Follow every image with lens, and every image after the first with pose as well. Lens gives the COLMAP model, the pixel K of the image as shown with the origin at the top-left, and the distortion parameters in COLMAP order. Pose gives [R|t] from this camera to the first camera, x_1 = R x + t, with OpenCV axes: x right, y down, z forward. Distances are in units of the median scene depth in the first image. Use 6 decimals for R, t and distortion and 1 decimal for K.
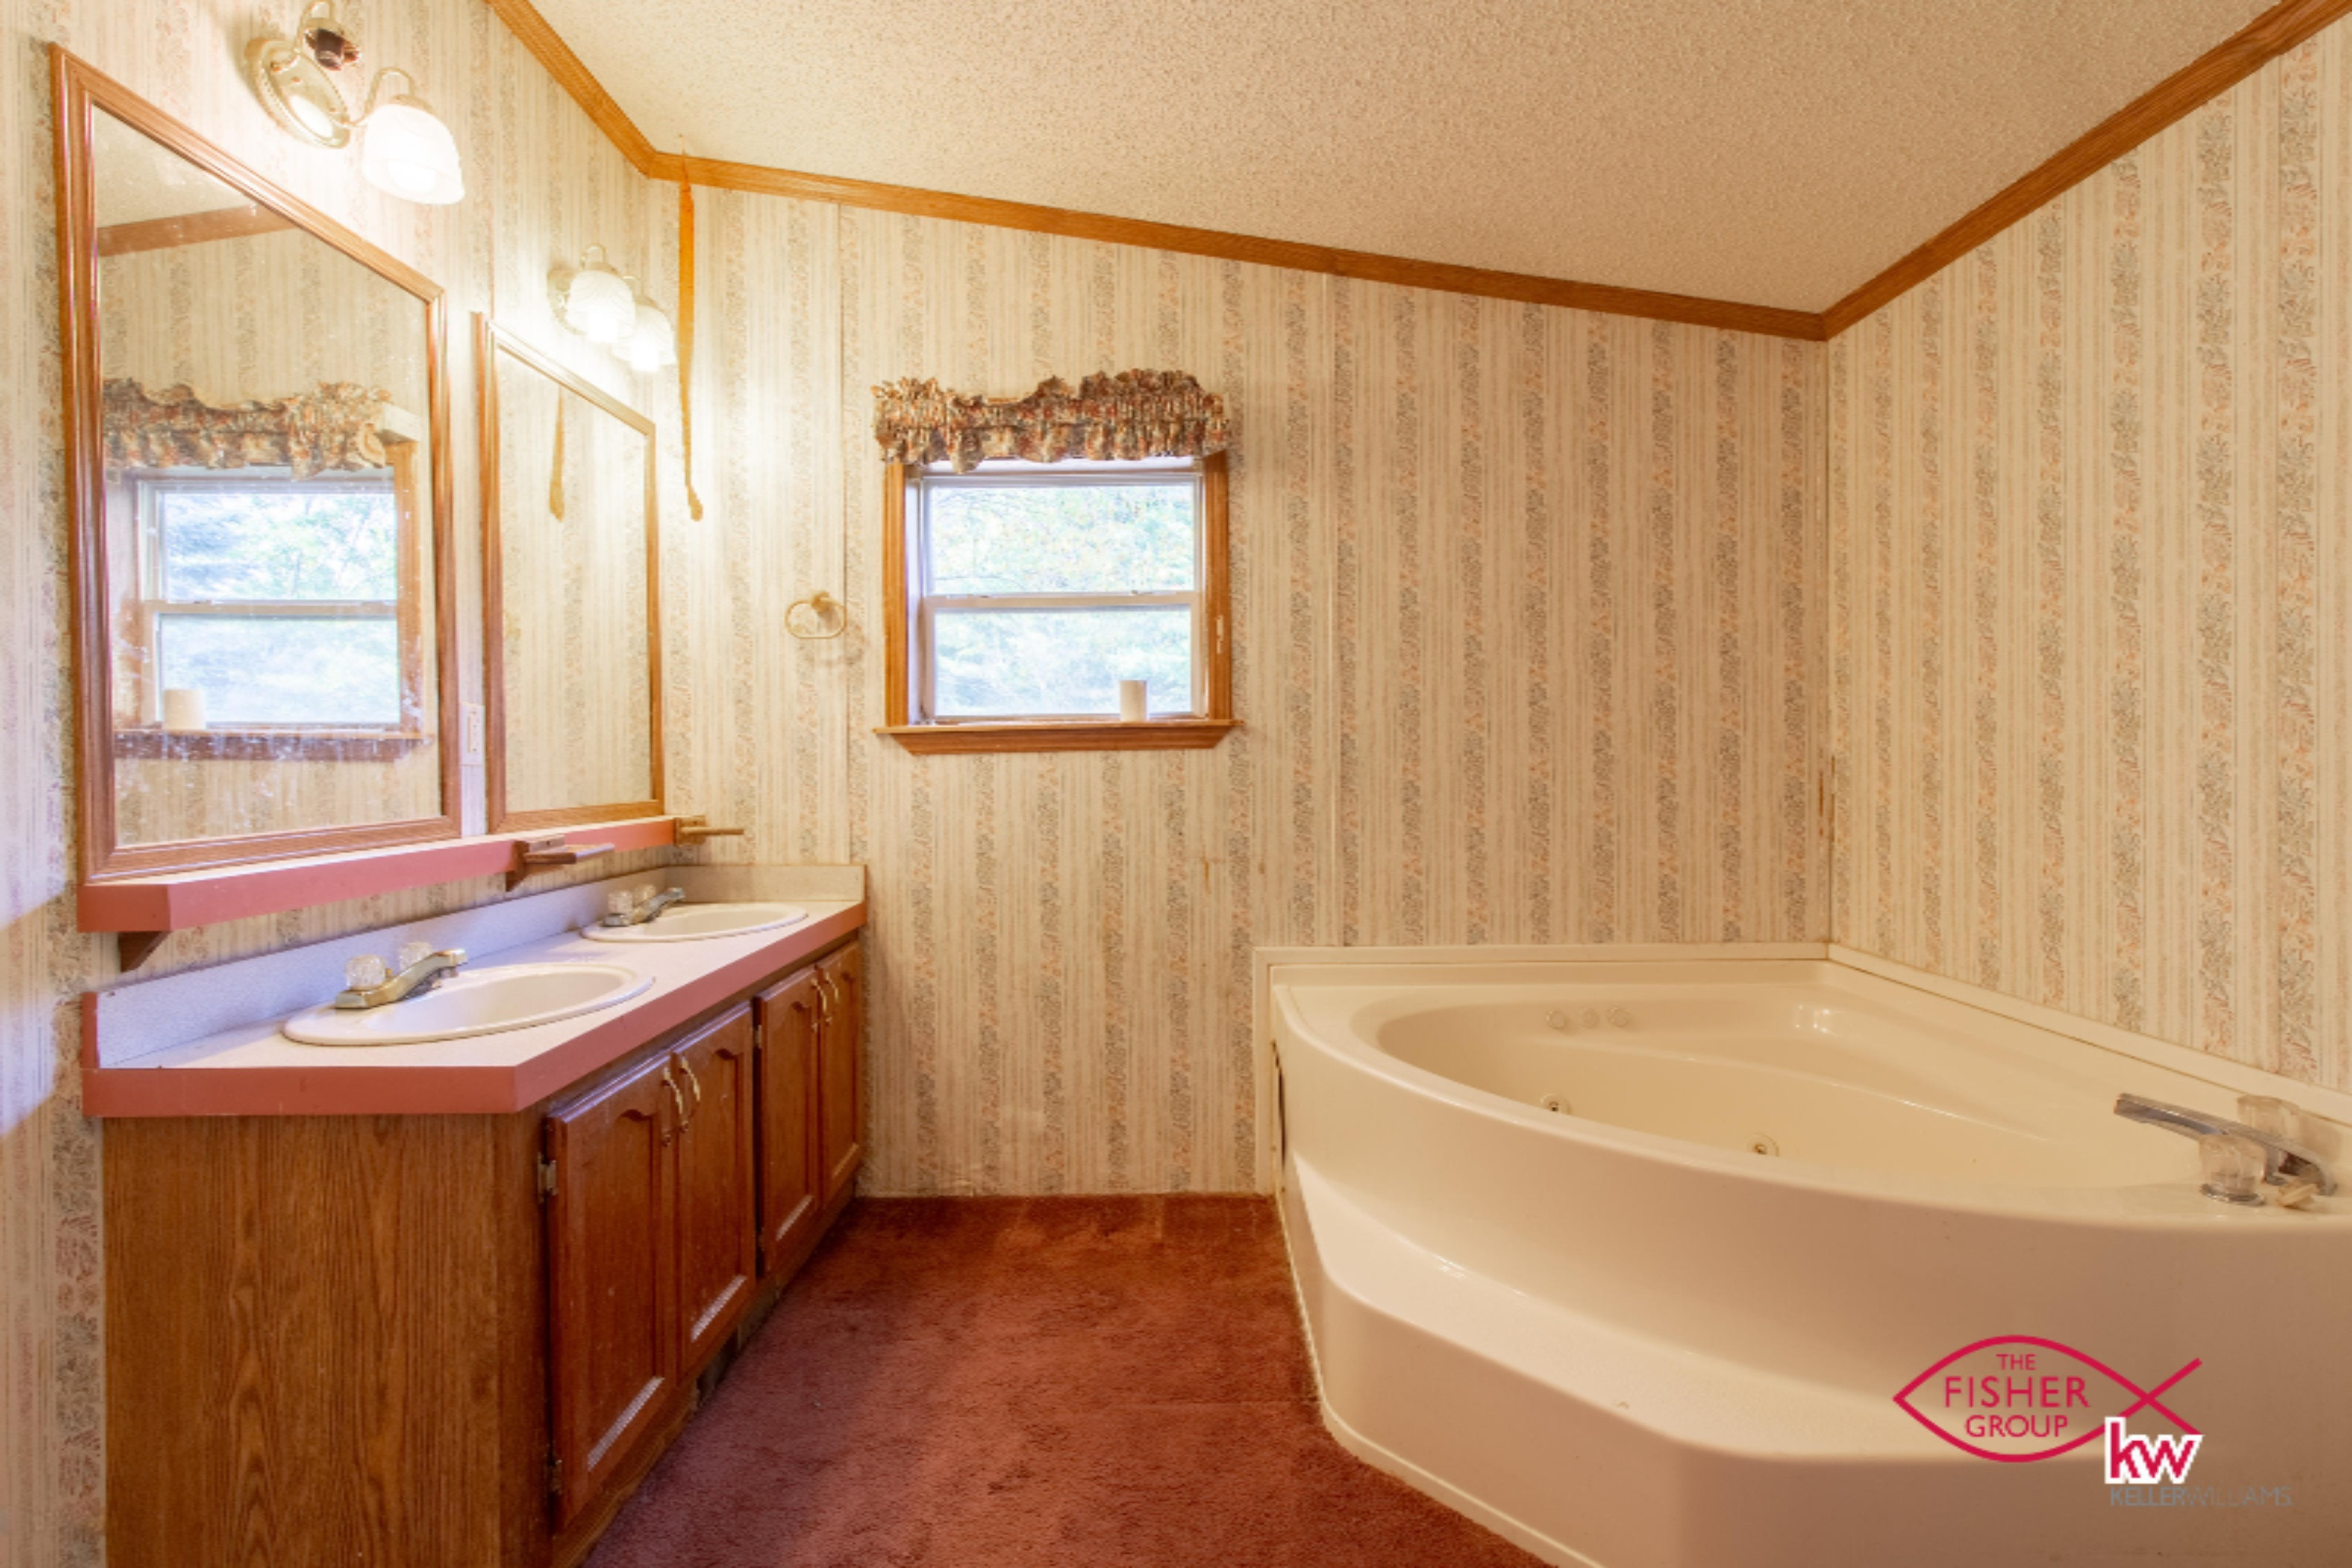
lens RADIAL K [[1078.6, 0, 1186.0], [0, 1078.6, 774.6], [0, 0, 1]] dist [0.004699, -0.000762]
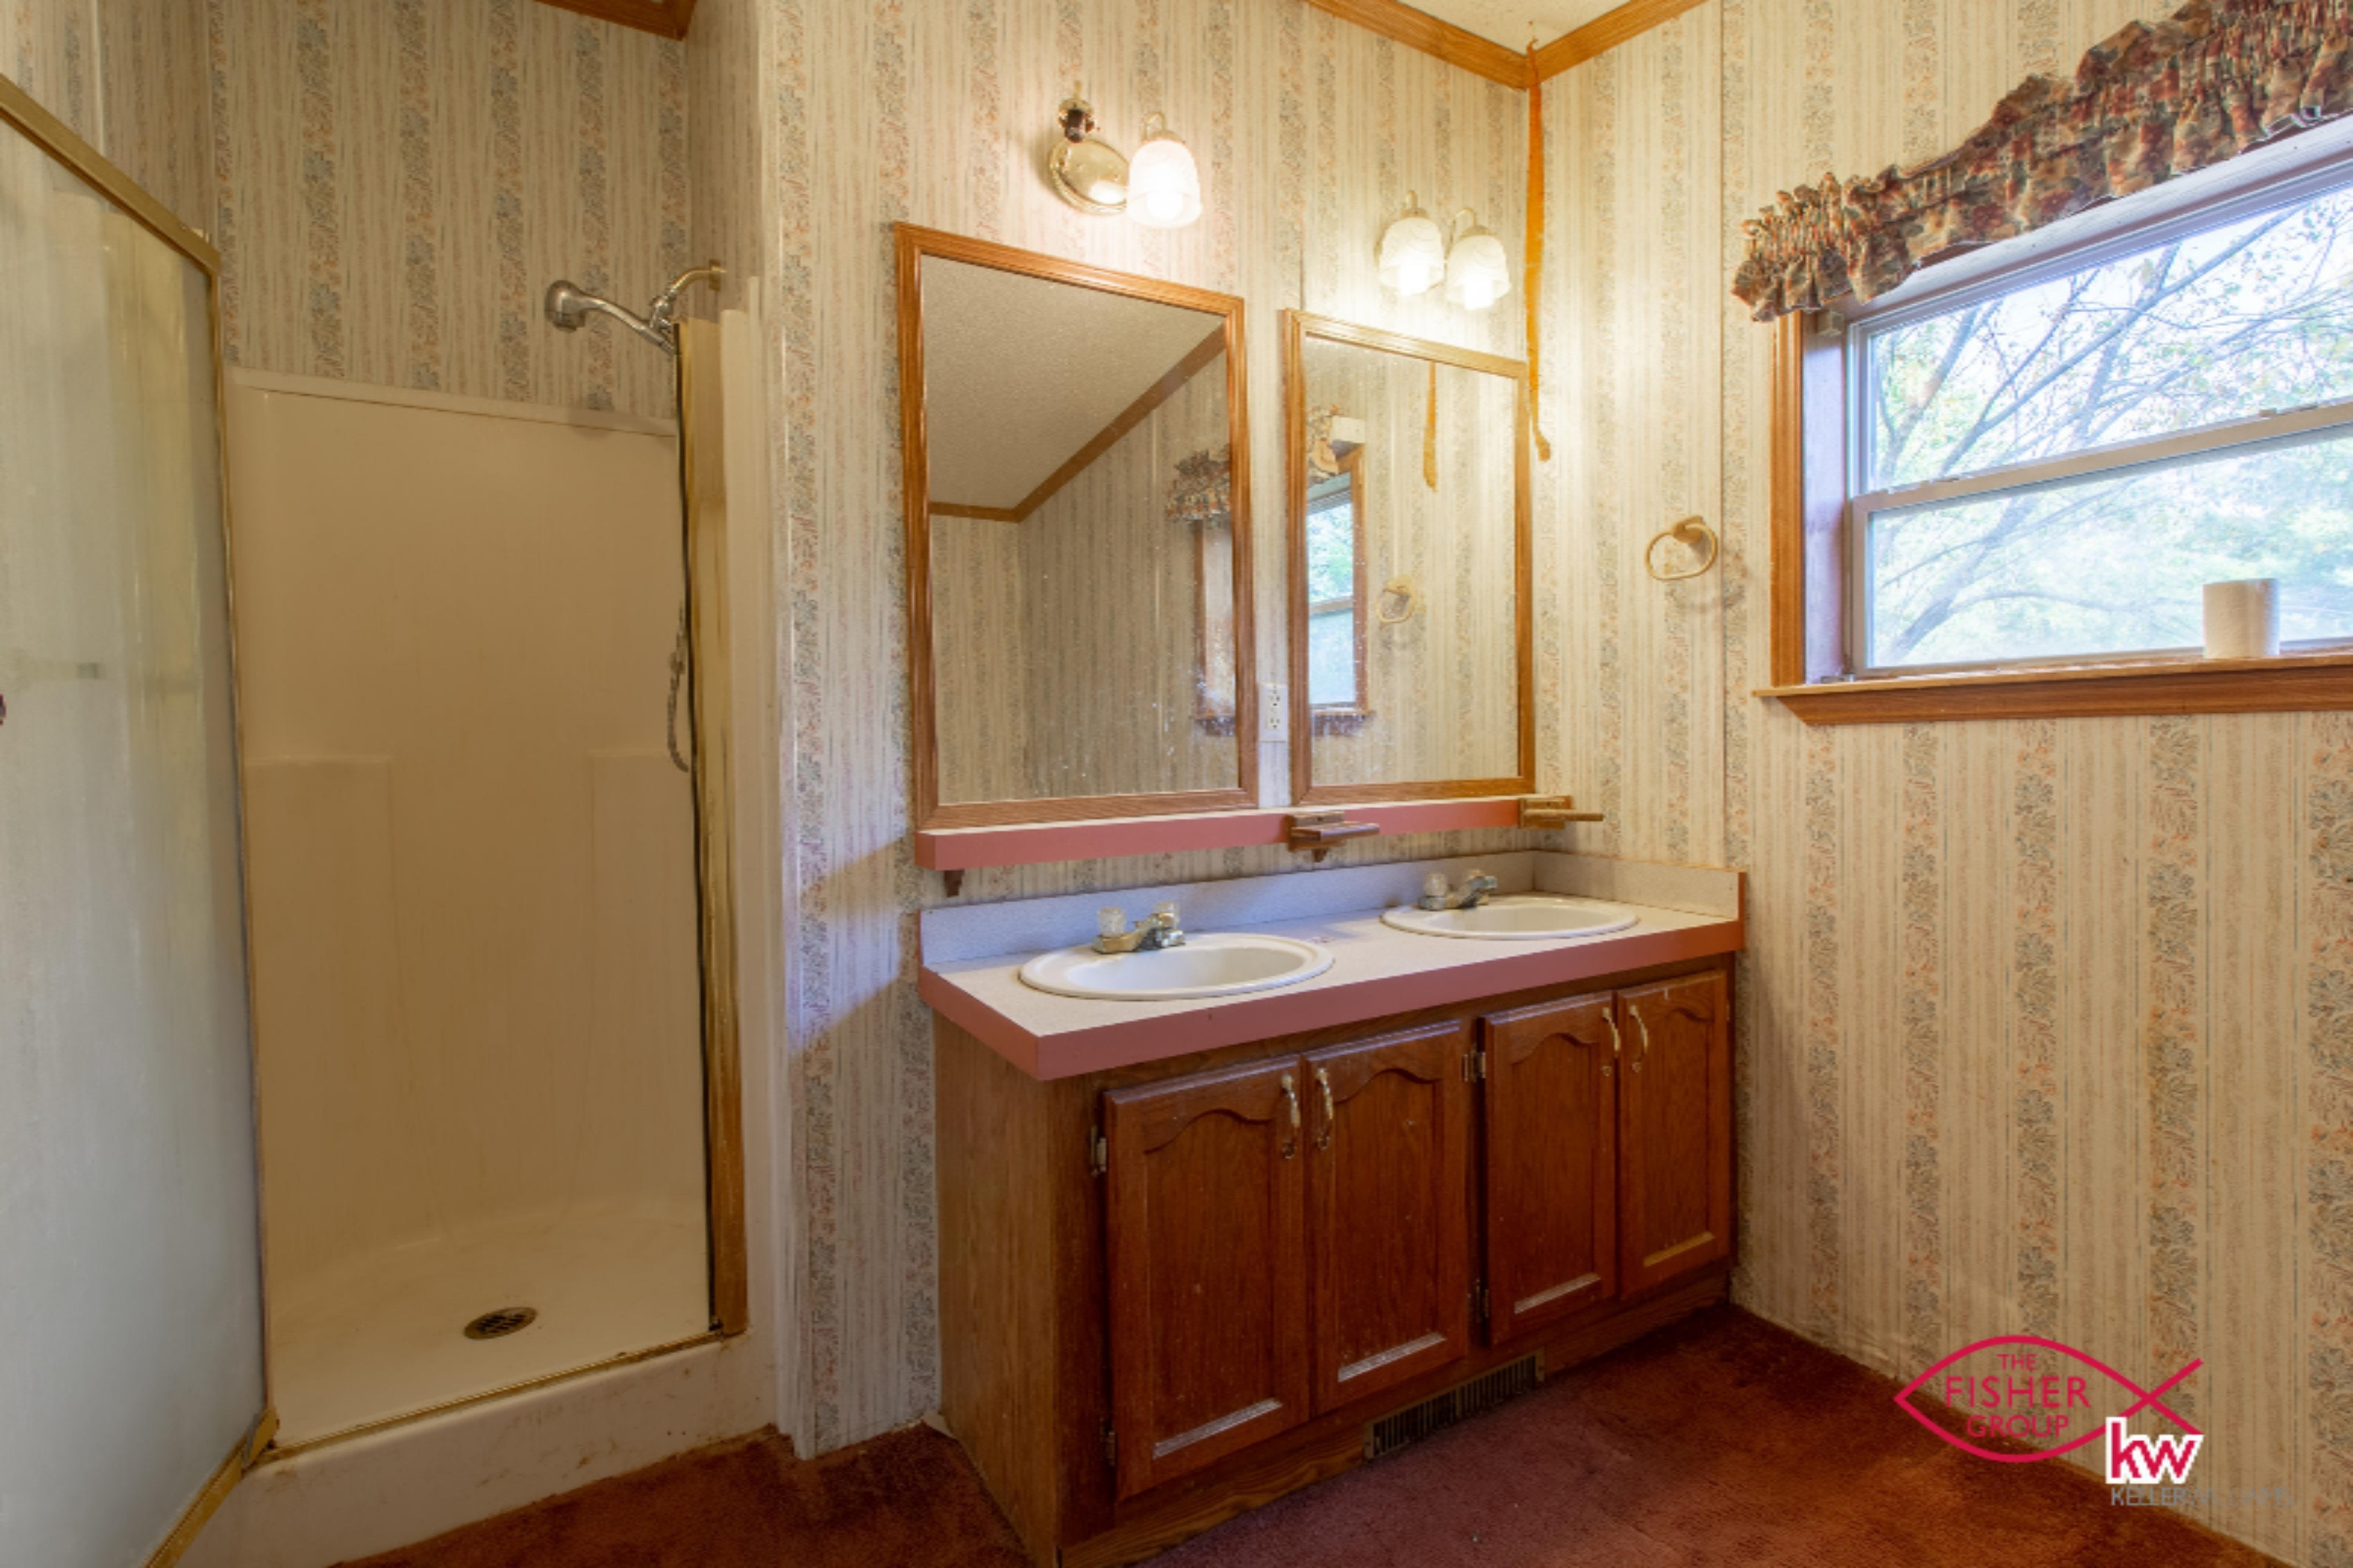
lens RADIAL K [[1079.1, 0, 1177.7], [0, 1079.1, 770.4], [0, 0, 1]] dist [0.004699, -0.000762]
pose [[0.495353, 0.028392, -0.868228, 0.167858], [-0.004028, 0.999530, 0.030387, -0.009133], [0.868682, -0.011555, 0.495235, 0.299867]]
